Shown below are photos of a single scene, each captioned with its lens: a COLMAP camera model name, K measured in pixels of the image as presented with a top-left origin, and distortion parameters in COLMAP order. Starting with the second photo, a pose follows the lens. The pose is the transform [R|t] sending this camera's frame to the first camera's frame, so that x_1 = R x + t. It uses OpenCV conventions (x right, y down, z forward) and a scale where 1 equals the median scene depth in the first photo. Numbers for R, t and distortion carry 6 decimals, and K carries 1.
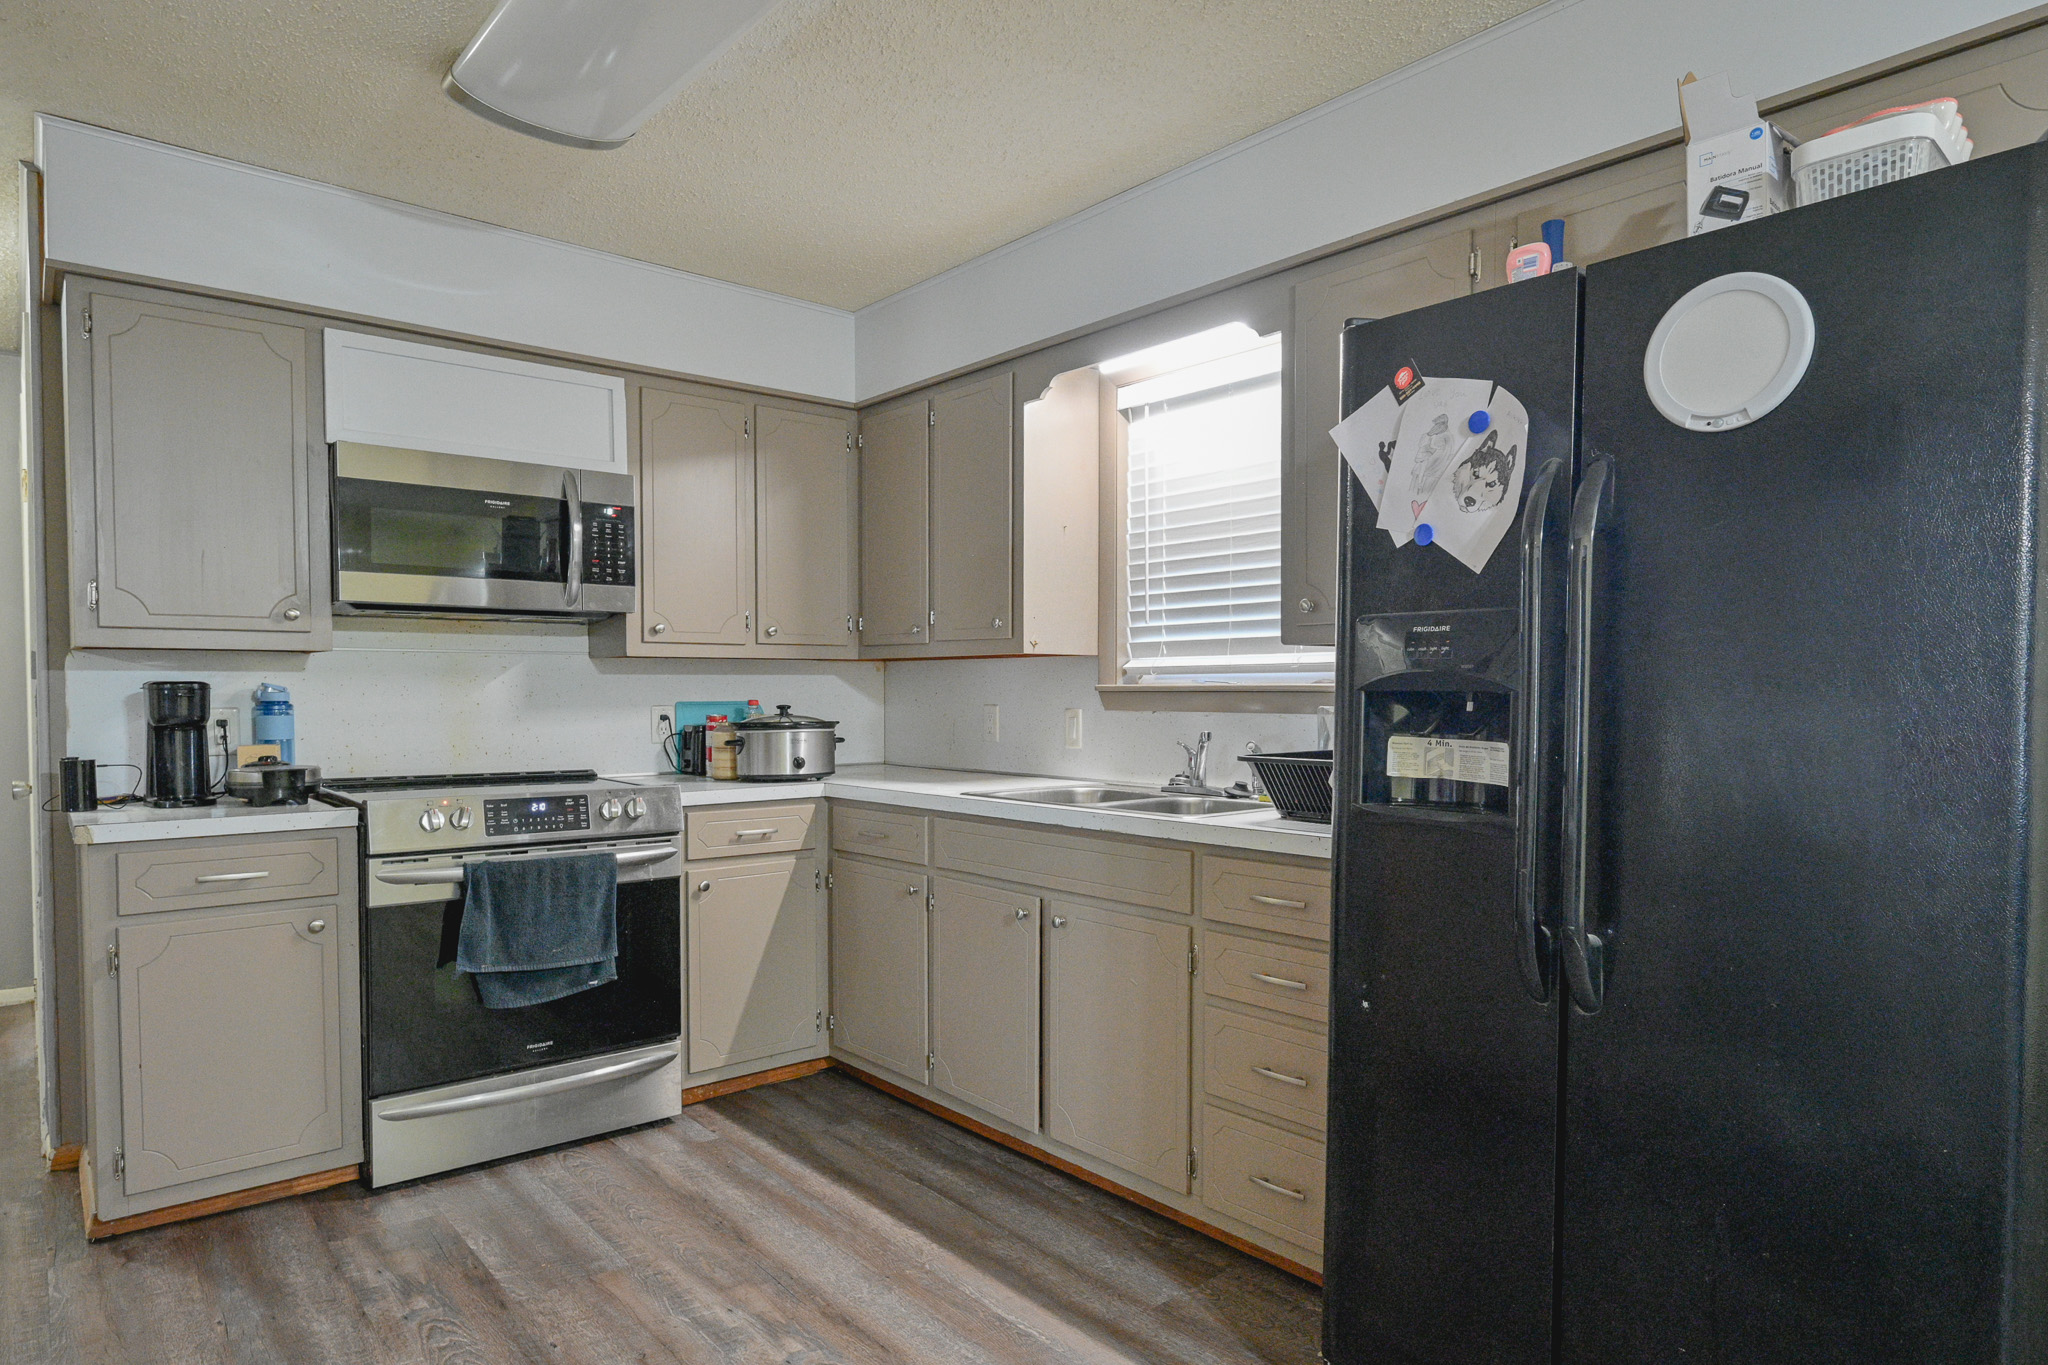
lens RADIAL K [[1211.2, 0, 1038.3], [0, 1211.2, 722.8], [0, 0, 1]] dist [0.001588, 0.001376]
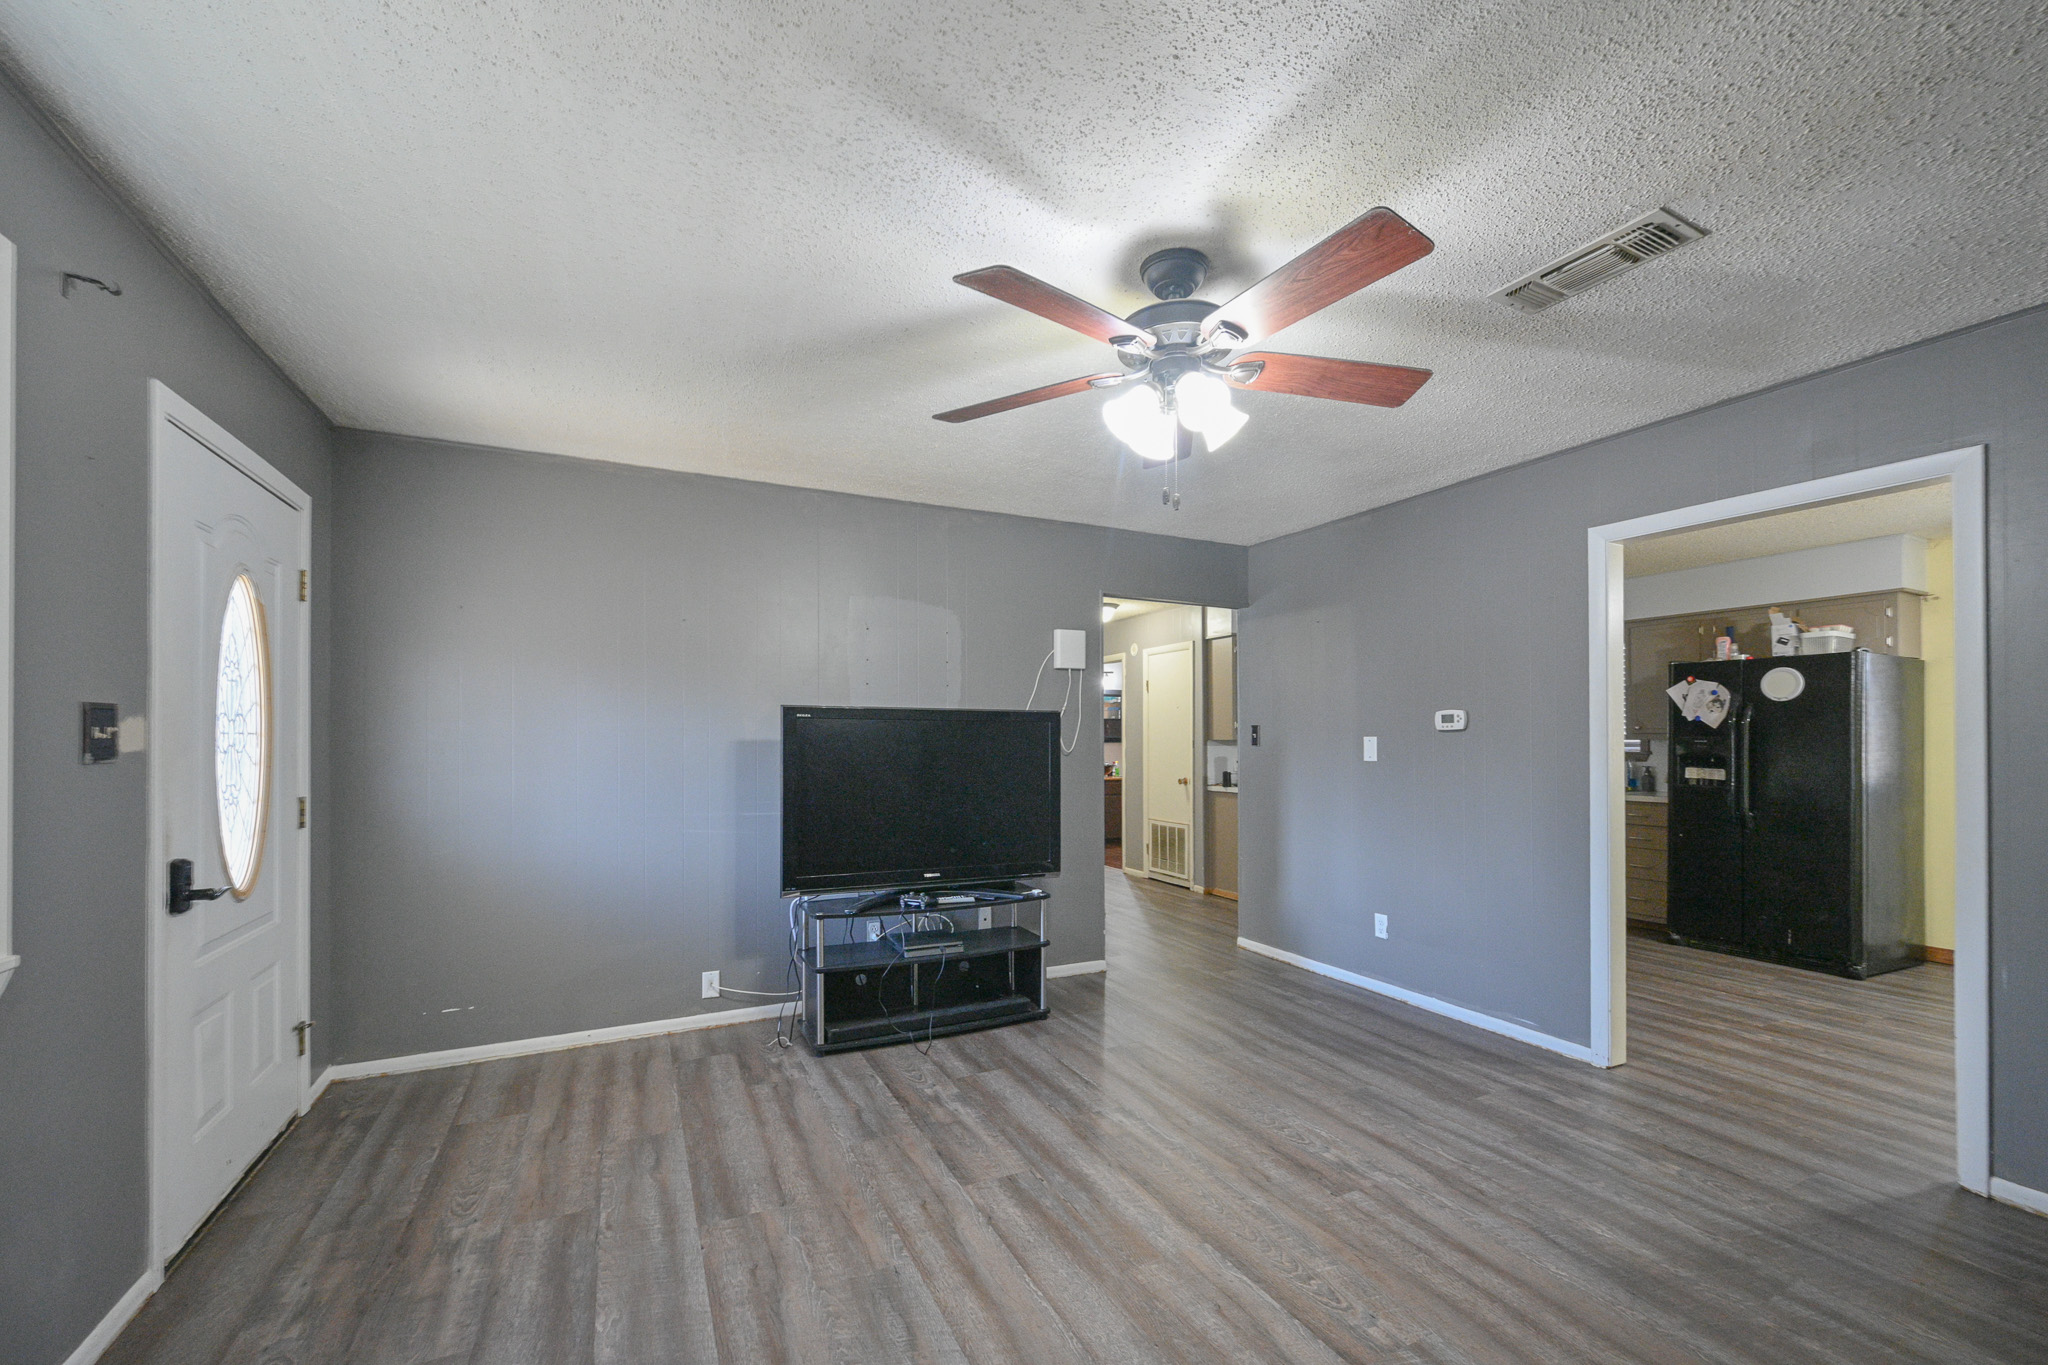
lens RADIAL K [[825.0, 0, 1033.7], [0, 825.0, 728.6], [0, 0, 1]] dist [-0.000628, -0.000126]
pose [[0.969455, -0.001228, -0.245265, -0.726281], [-0.007780, 0.999330, -0.035755, -0.002335], [0.245144, 0.036571, 0.968797, -1.390332]]
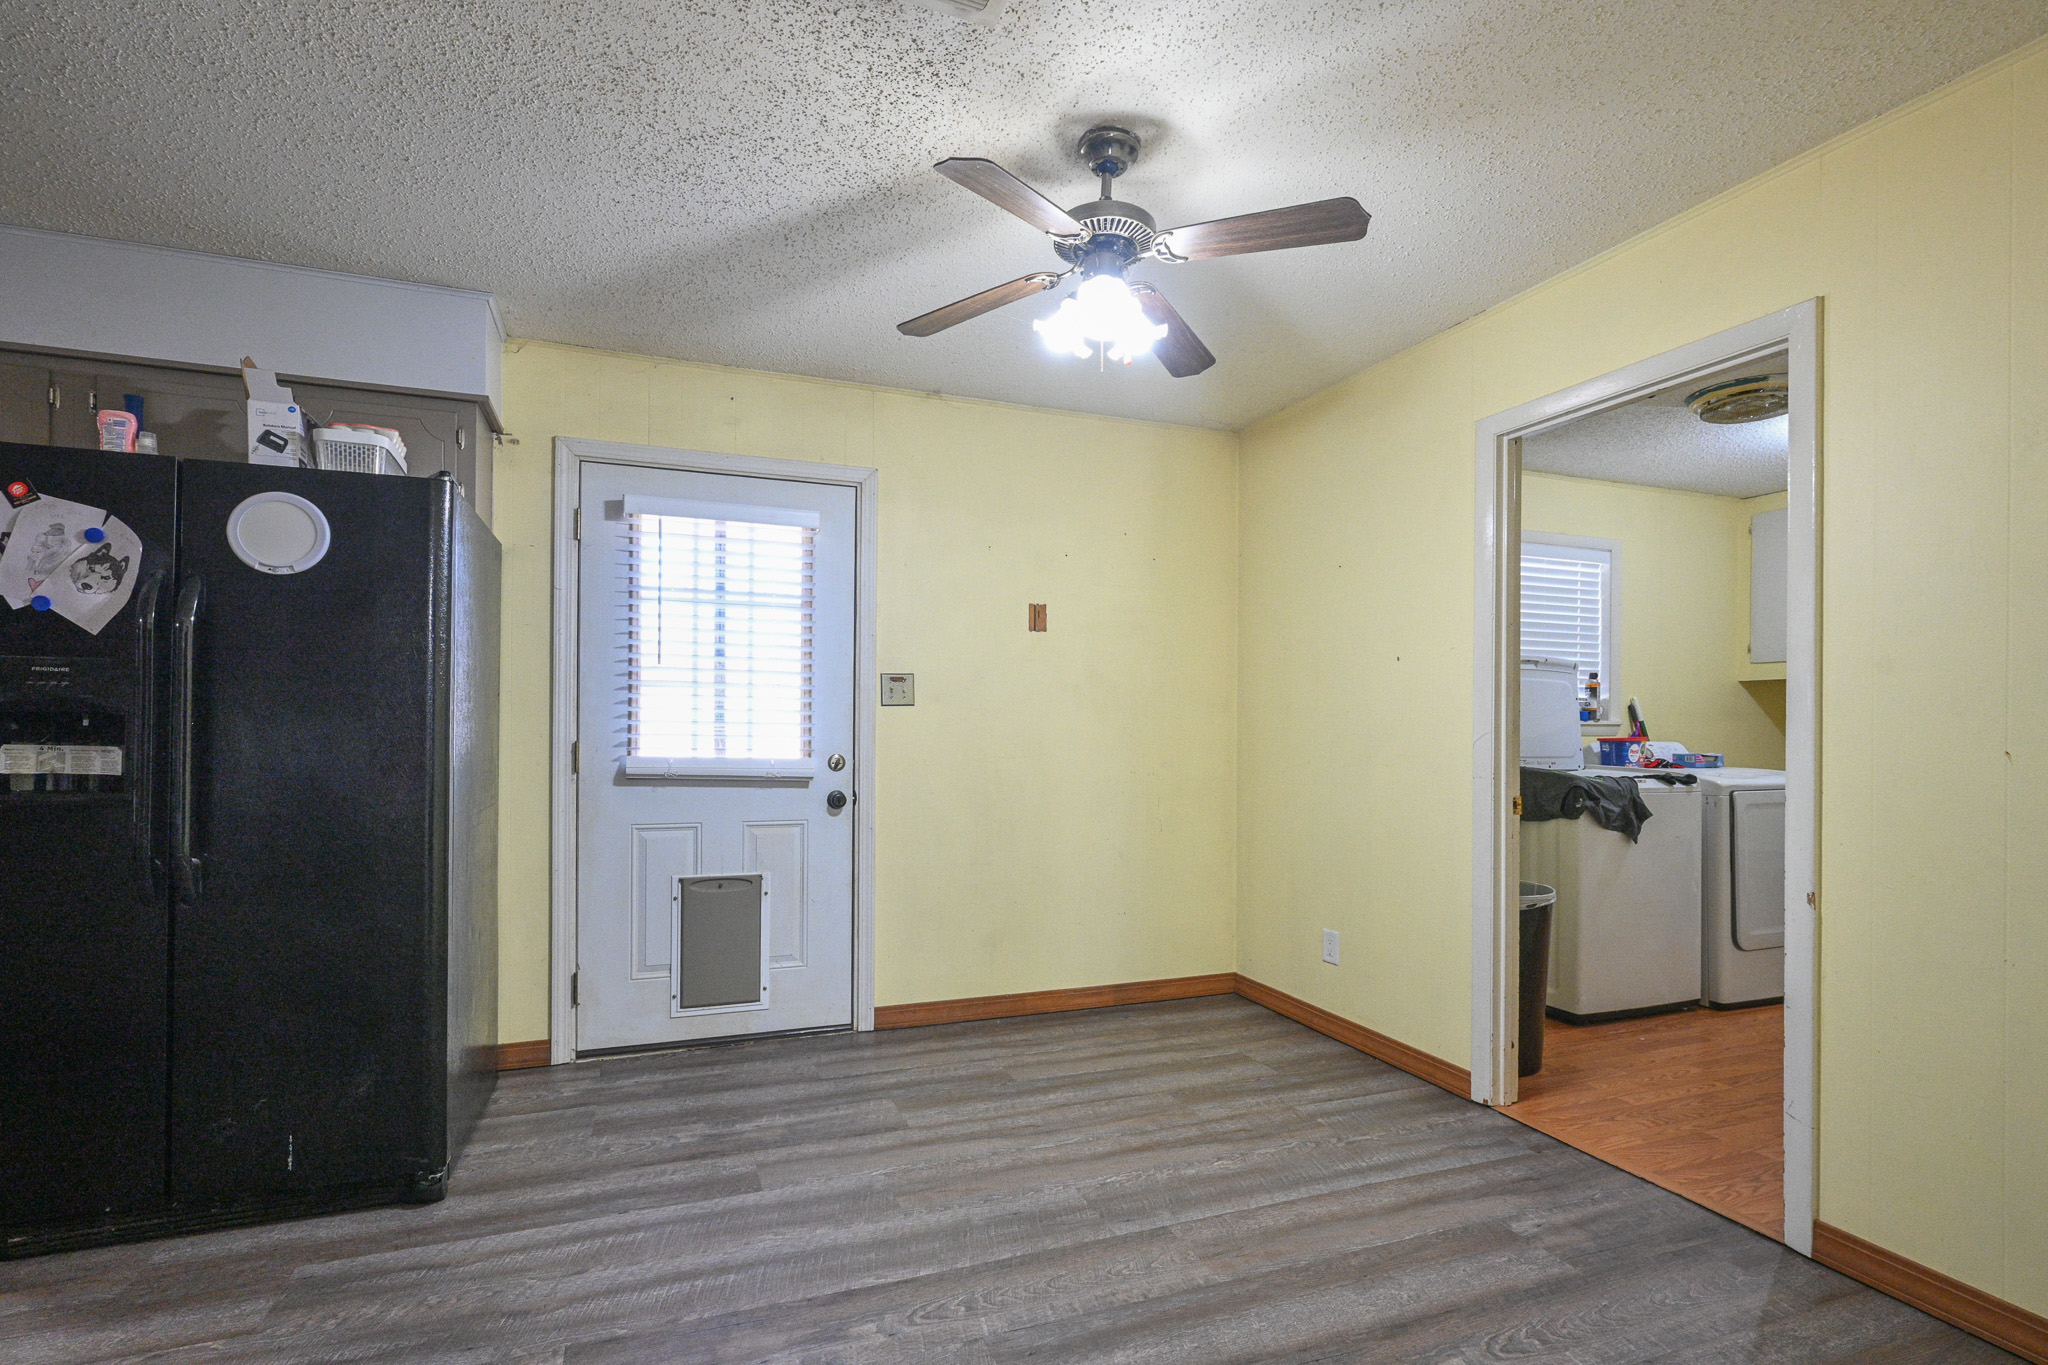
lens RADIAL K [[924.8, 0, 1019.2], [0, 924.8, 718.3], [0, 0, 1]] dist [0.001570, 0.001101]
pose [[0.335968, 0.002848, 0.941869, -0.202857], [0.015649, 0.999841, -0.008605, 0.005020], [-0.941743, 0.017630, 0.335870, -0.282993]]
